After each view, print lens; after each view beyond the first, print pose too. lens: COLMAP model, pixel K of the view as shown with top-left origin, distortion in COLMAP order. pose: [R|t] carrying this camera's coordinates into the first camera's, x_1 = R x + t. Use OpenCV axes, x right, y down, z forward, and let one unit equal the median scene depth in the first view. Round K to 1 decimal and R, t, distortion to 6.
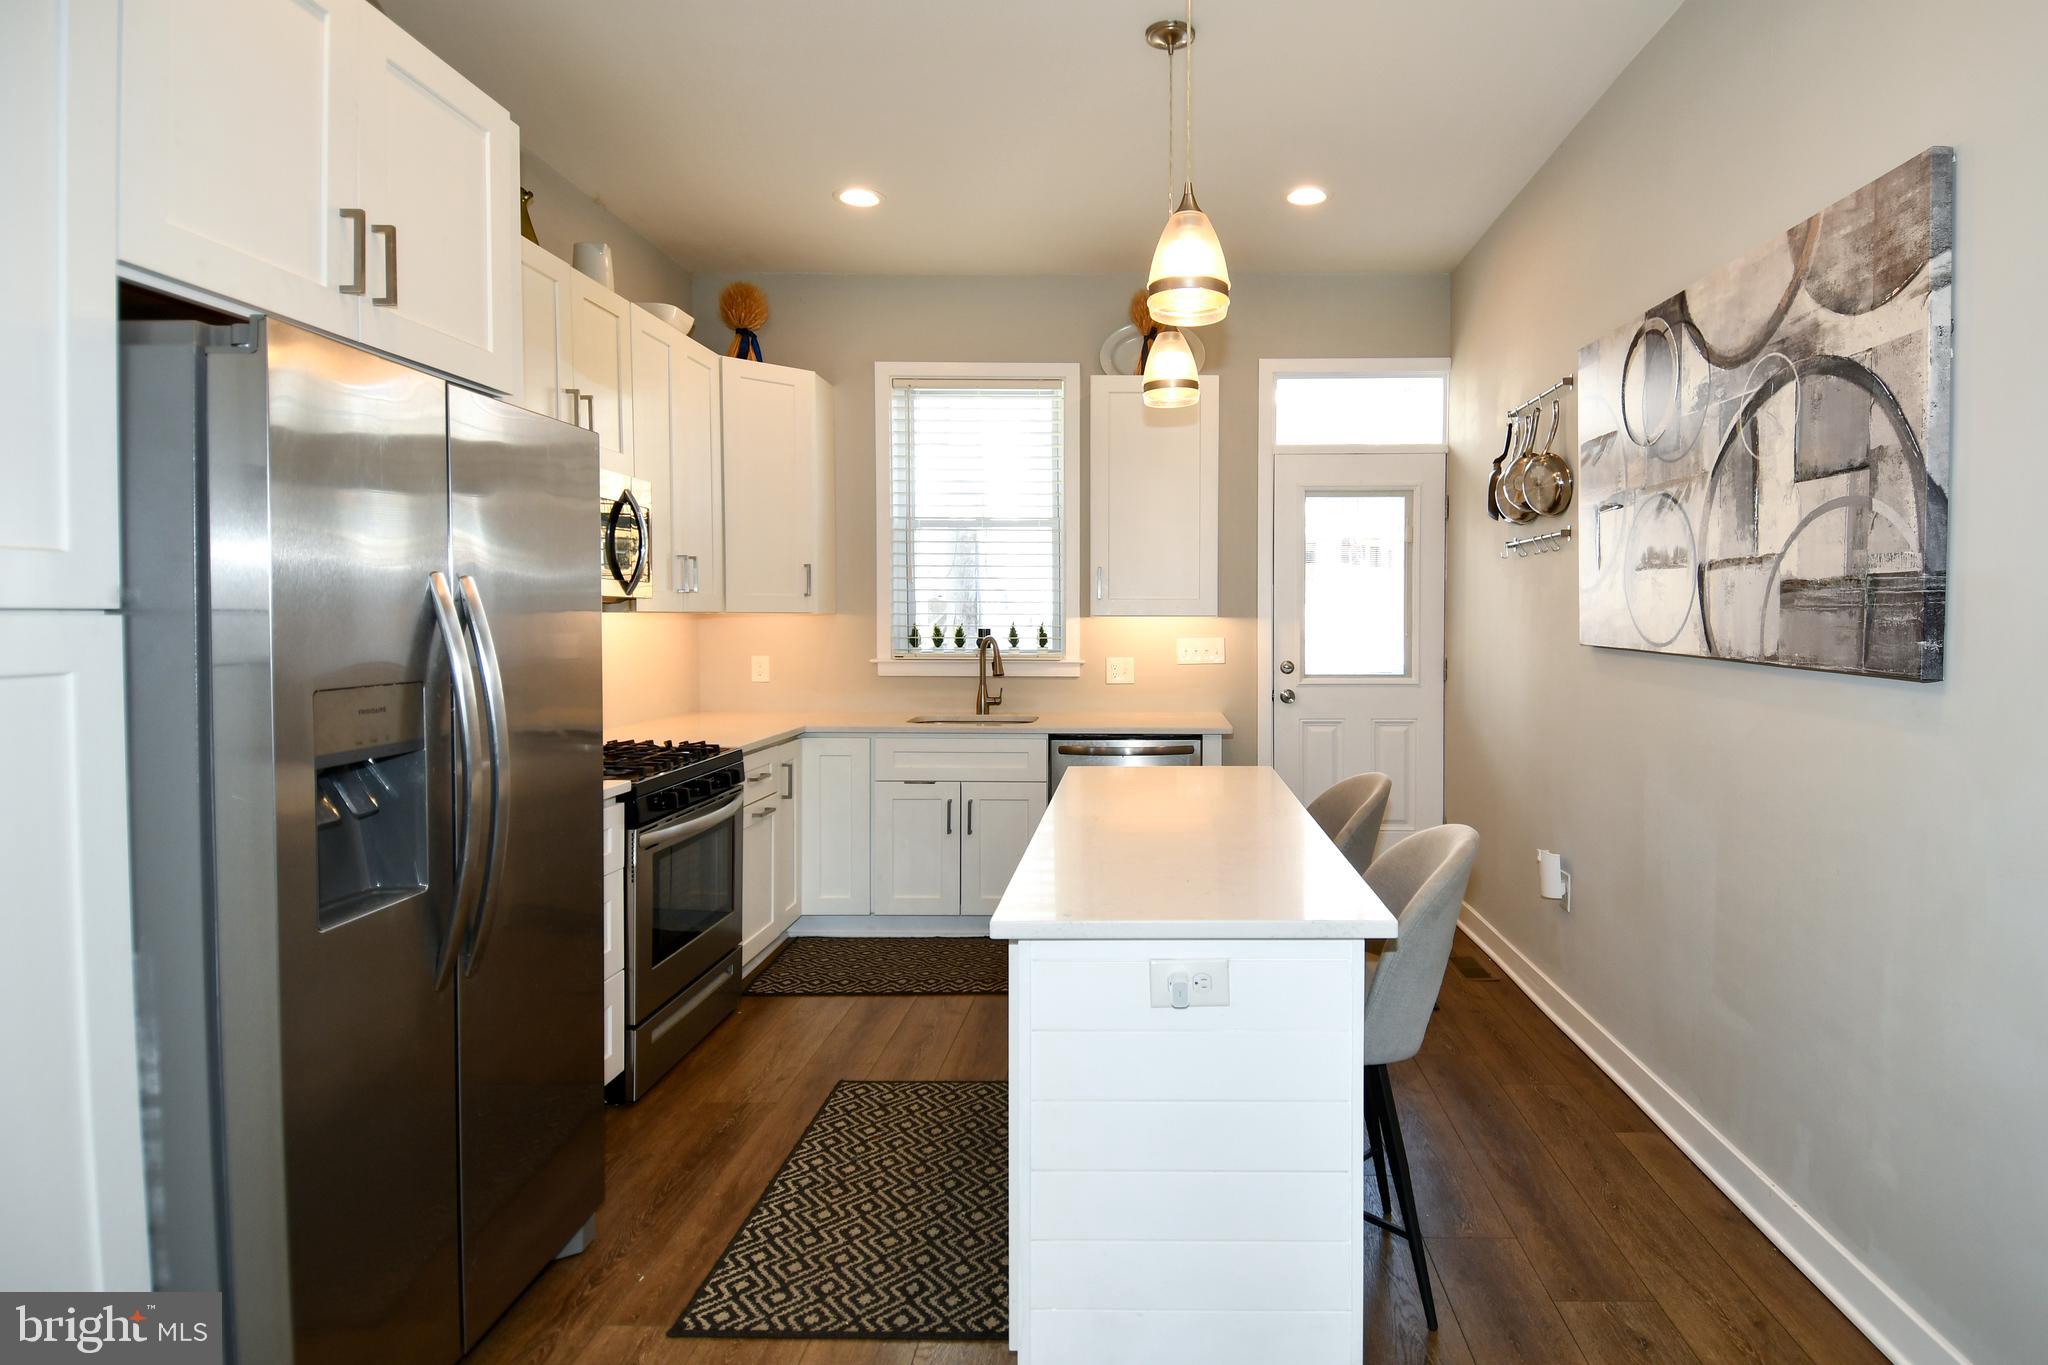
lens RADIAL K [[1111.3, 0, 1114.3], [0, 1111.3, 632.4], [0, 0, 1]] dist [0.042032, -0.045397]
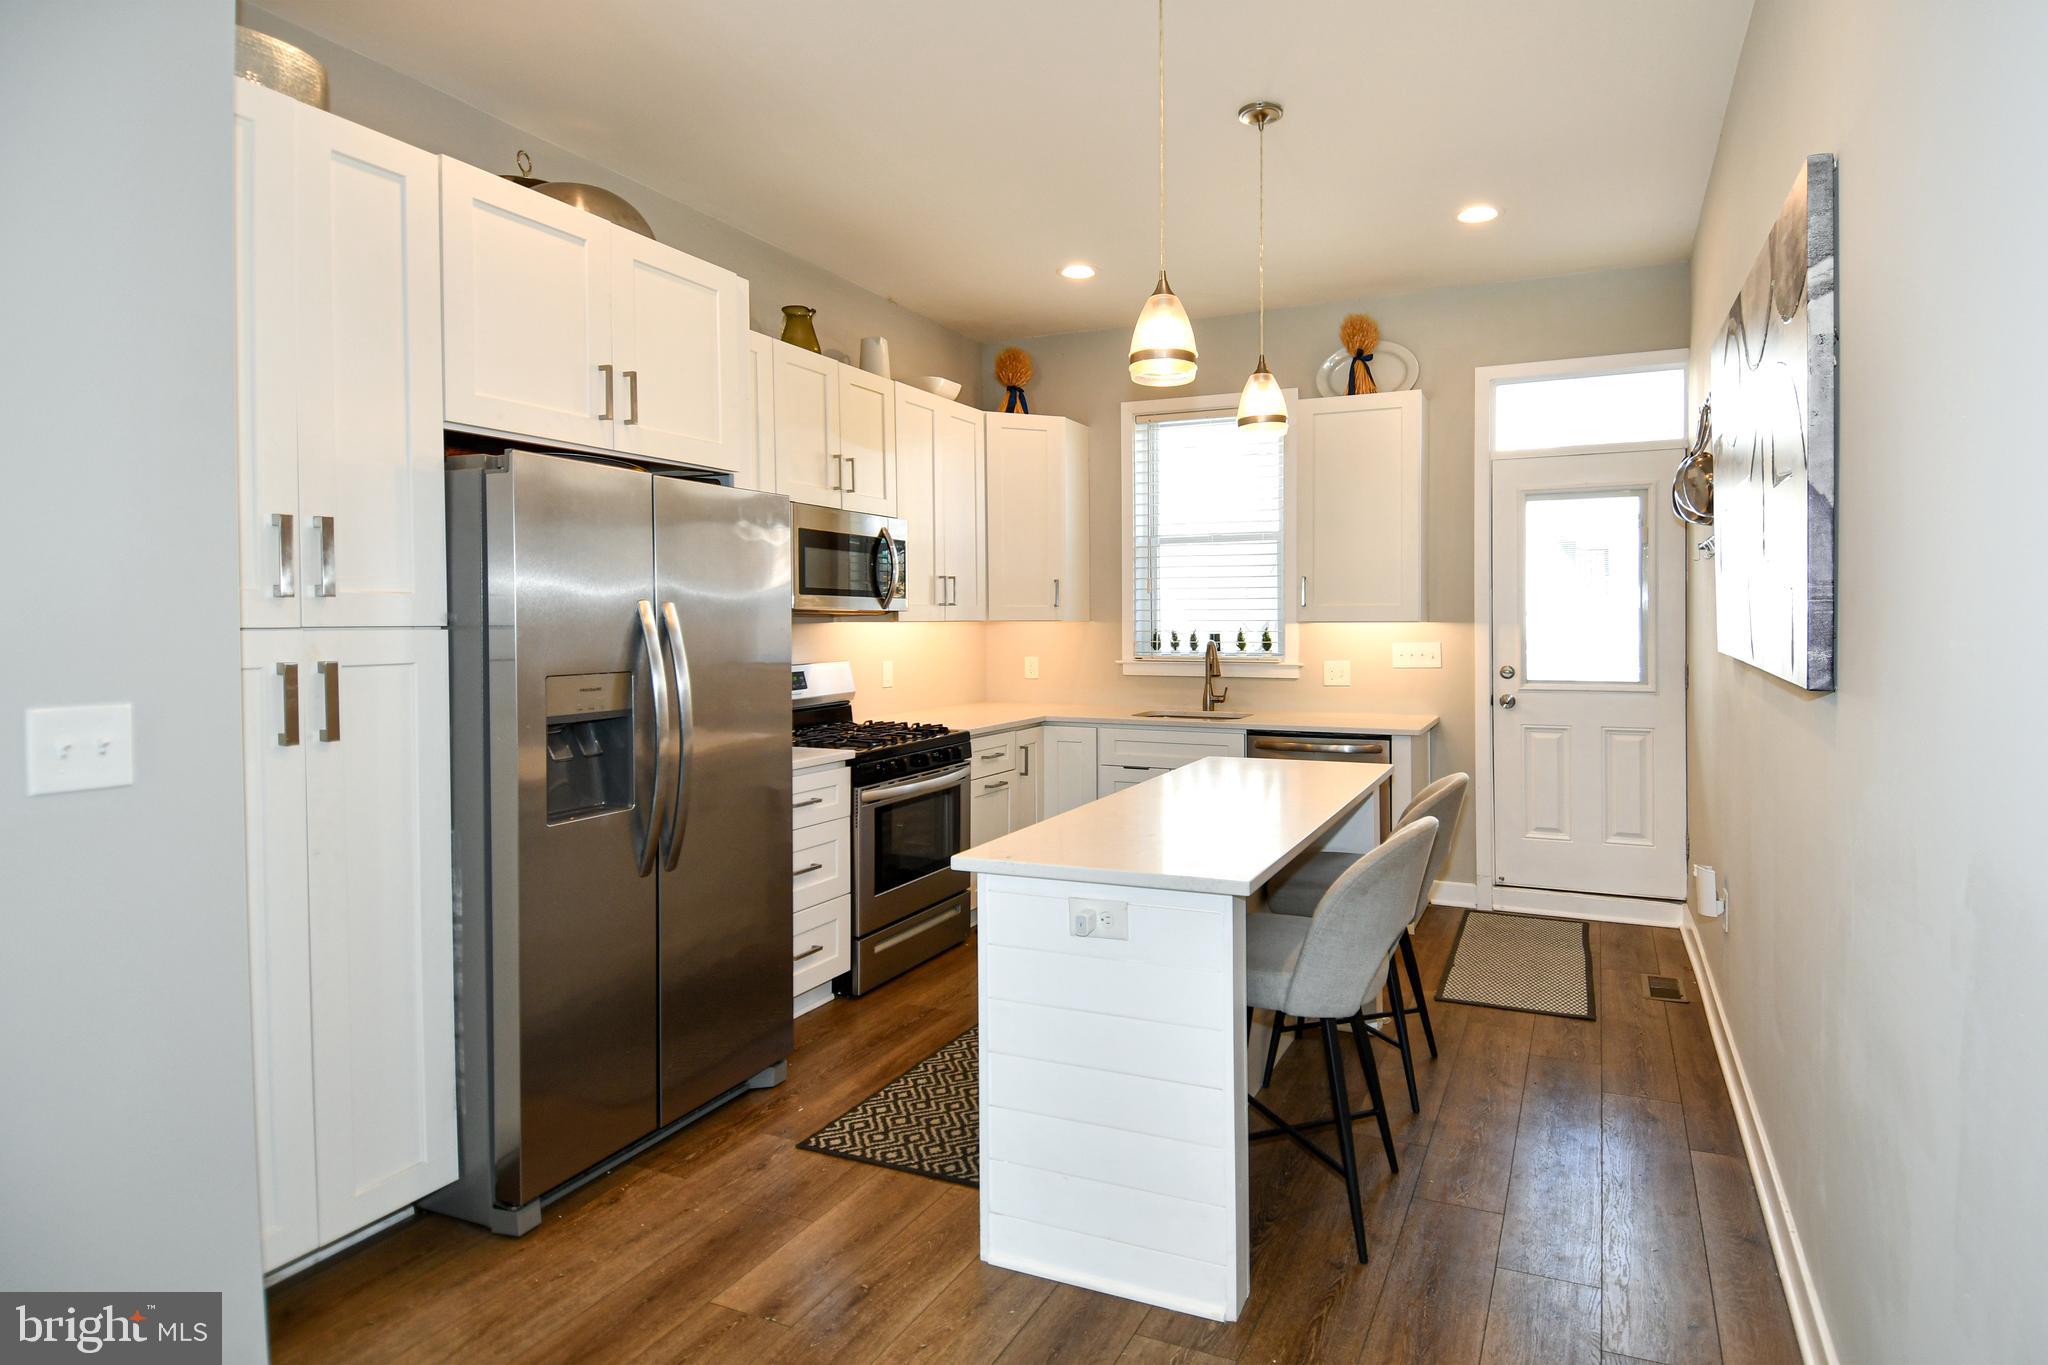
lens RADIAL K [[1111.3, 0, 1129.8], [0, 1111.3, 617.9], [0, 0, 1]] dist [0.042032, -0.045397]
pose [[0.927483, -0.004895, -0.373834, 0.305759], [-0.000689, 0.999890, -0.014803, -0.003640], [0.373866, 0.013987, 0.927377, -0.084433]]
